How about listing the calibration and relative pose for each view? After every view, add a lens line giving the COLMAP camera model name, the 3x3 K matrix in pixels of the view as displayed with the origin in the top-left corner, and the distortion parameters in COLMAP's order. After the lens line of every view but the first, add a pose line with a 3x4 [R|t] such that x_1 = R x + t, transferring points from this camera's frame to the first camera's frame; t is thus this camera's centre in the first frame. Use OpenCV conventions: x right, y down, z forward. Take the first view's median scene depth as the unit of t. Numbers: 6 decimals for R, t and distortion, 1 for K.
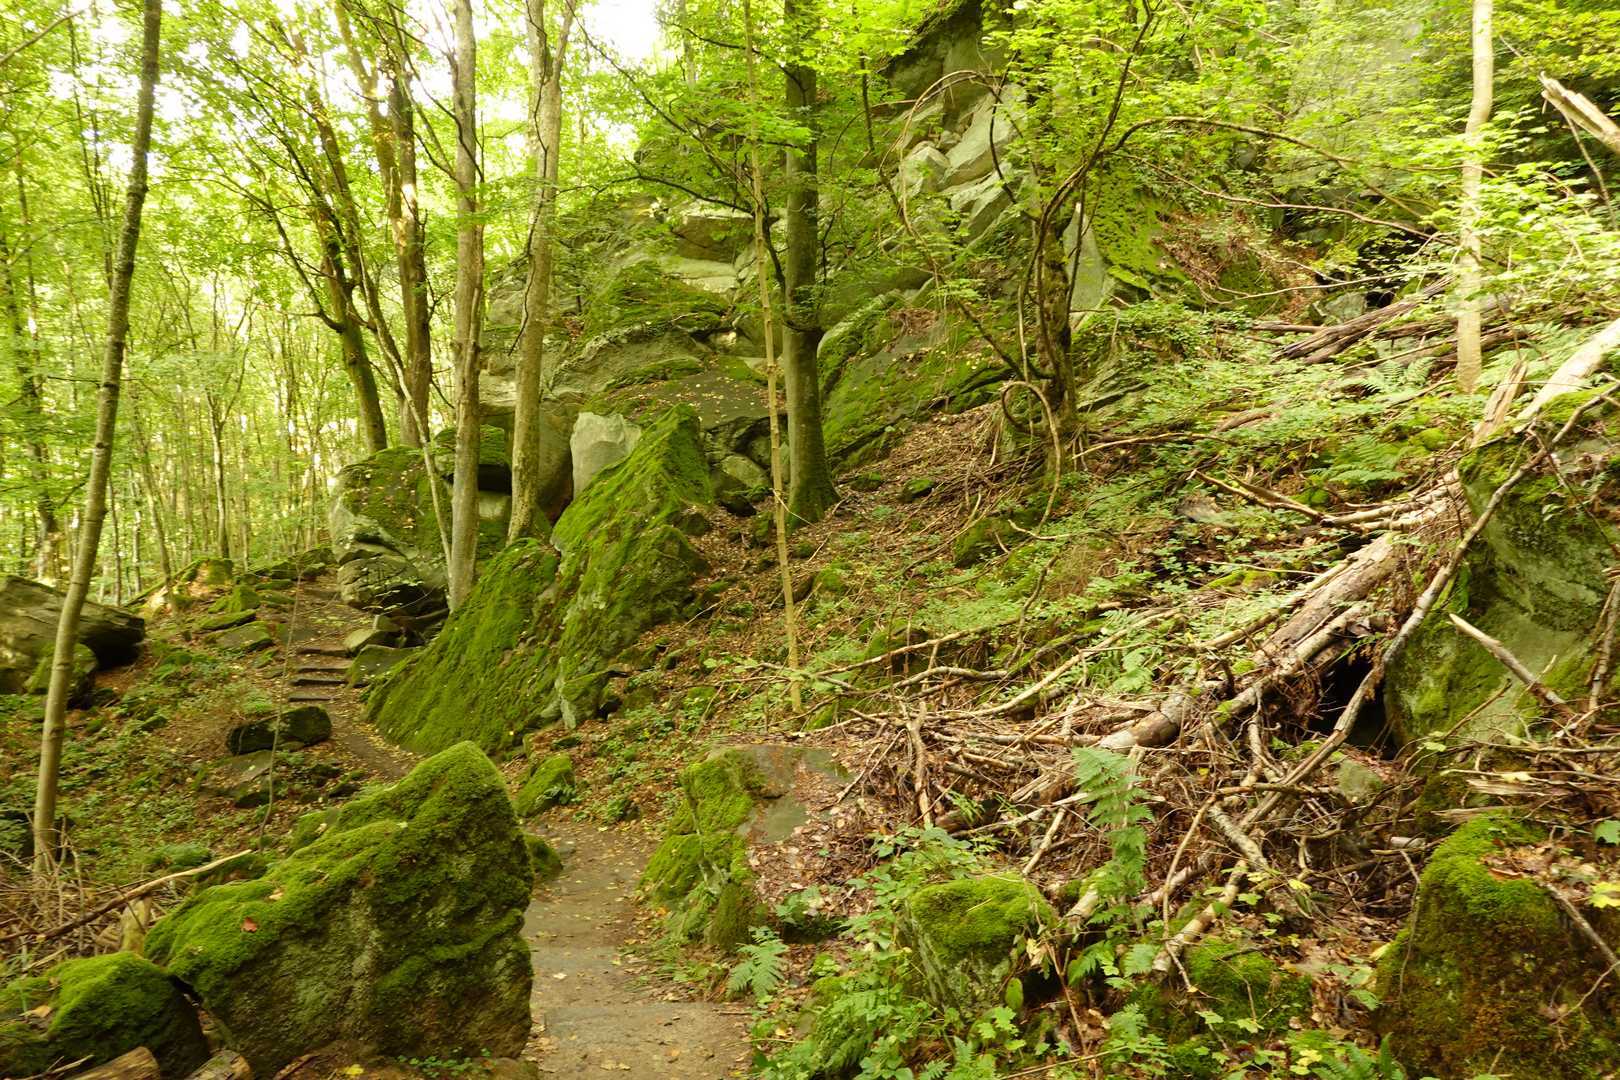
lens RADIAL K [[1082.6, 0, 815.5], [0, 1082.6, 535.1], [0, 0, 1]] dist [-0.005375, -0.002081]
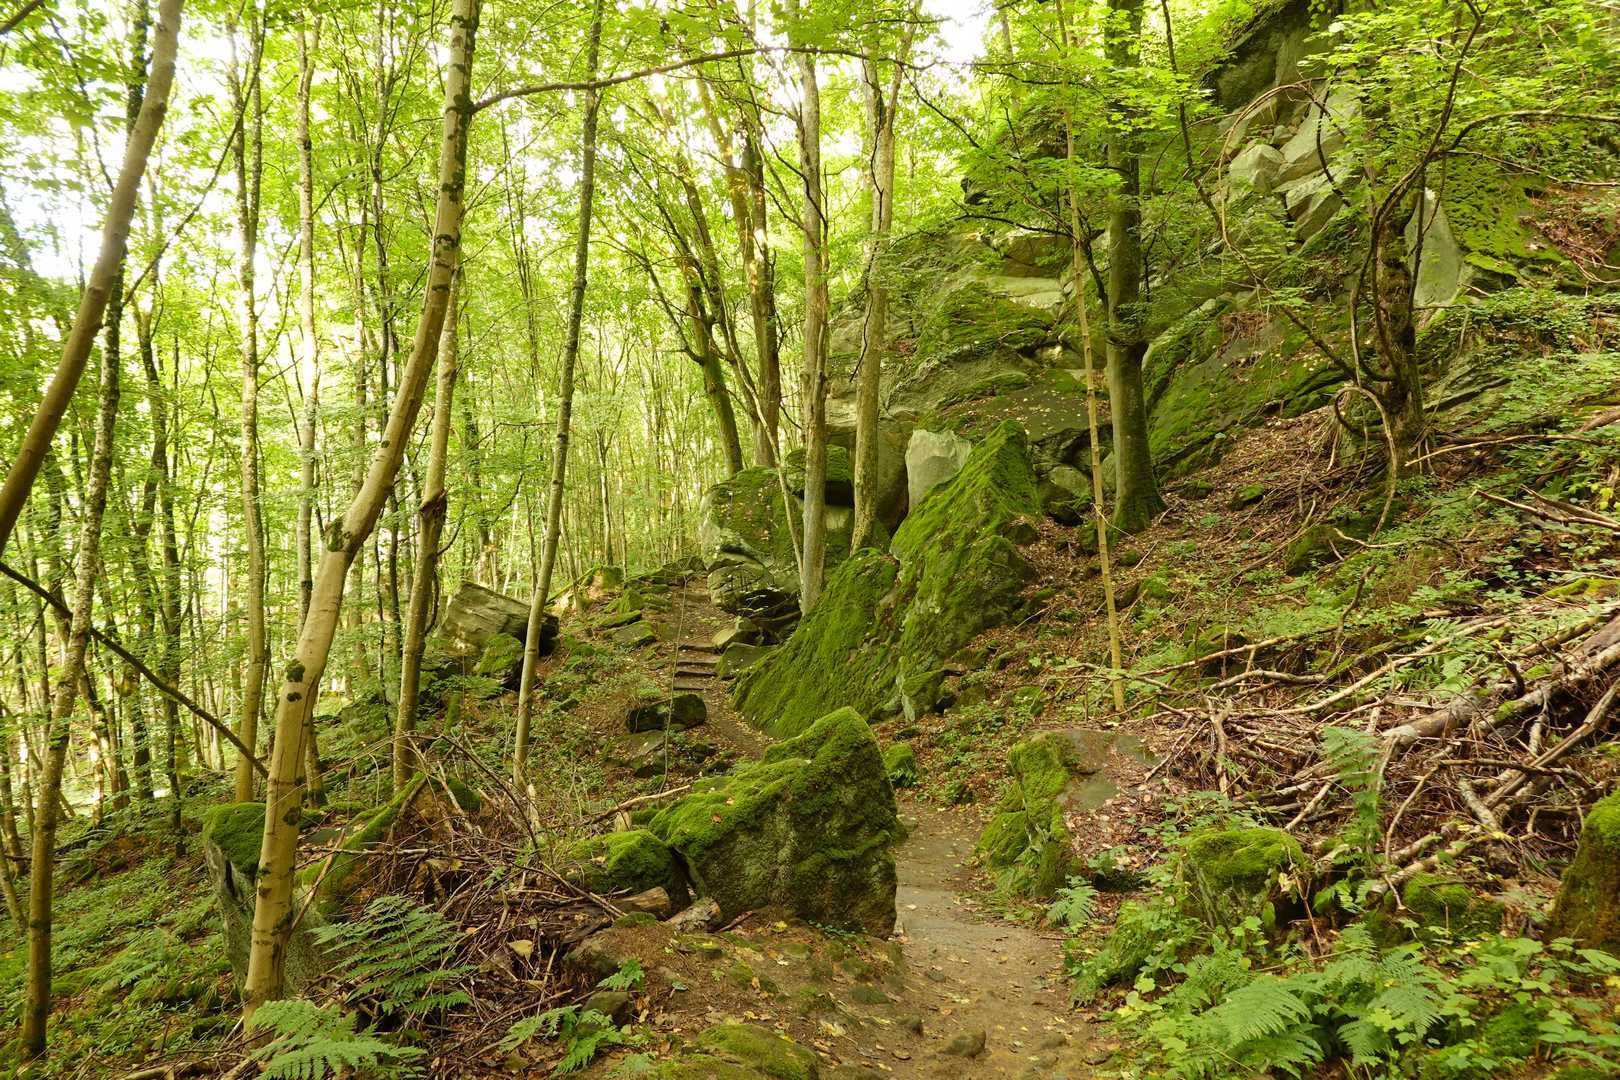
lens RADIAL K [[1082.6, 0, 809.2], [0, 1082.6, 534.7], [0, 0, 1]] dist [-0.005375, -0.002081]
pose [[0.952614, -0.011584, -0.303961, 0.011545], [0.009977, 0.999927, -0.006840, -0.004147], [0.304018, 0.003484, 0.952660, -0.074328]]
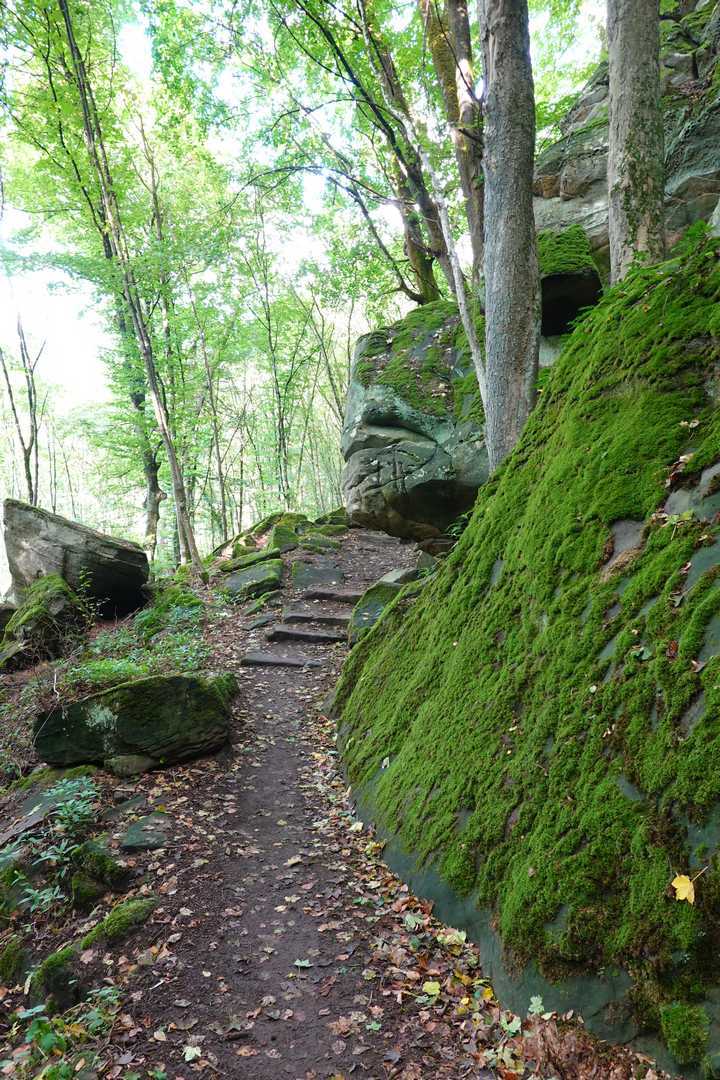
lens RADIAL K [[721.7, 0, 358.3], [0, 721.7, 543.1], [0, 0, 1]] dist [-0.005375, -0.002081]
pose [[0.828534, -0.042536, -0.558321, -0.245617], [0.024523, 0.998910, -0.039711, 0.122266], [0.559401, 0.019210, 0.828674, 0.830403]]
